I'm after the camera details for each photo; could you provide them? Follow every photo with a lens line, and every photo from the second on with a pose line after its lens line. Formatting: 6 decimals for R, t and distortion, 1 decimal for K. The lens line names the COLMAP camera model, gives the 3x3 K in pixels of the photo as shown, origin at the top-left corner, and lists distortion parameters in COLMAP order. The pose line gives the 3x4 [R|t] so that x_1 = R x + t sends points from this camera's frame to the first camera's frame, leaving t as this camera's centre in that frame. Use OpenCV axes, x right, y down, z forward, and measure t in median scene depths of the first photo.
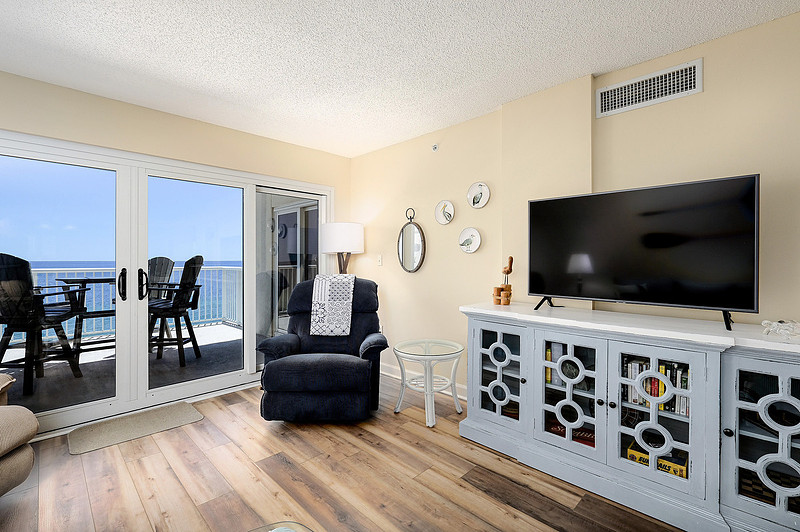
lens RADIAL K [[353.8, 0, 405.0], [0, 353.8, 262.7], [0, 0, 1]] dist [-0.000662, -0.000240]
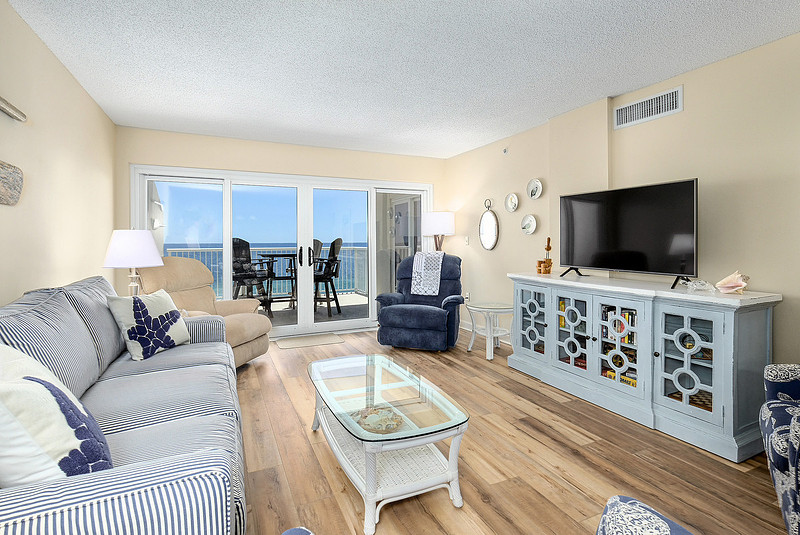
lens RADIAL K [[385.1, 0, 398.6], [0, 385.1, 242.4], [0, 0, 1]] dist [0.000587, 0.000066]
pose [[0.935058, -0.006298, -0.354439, 0.281171], [0.006471, 0.999979, -0.000697, -0.001337], [0.354436, -0.001641, 0.935079, -0.552260]]
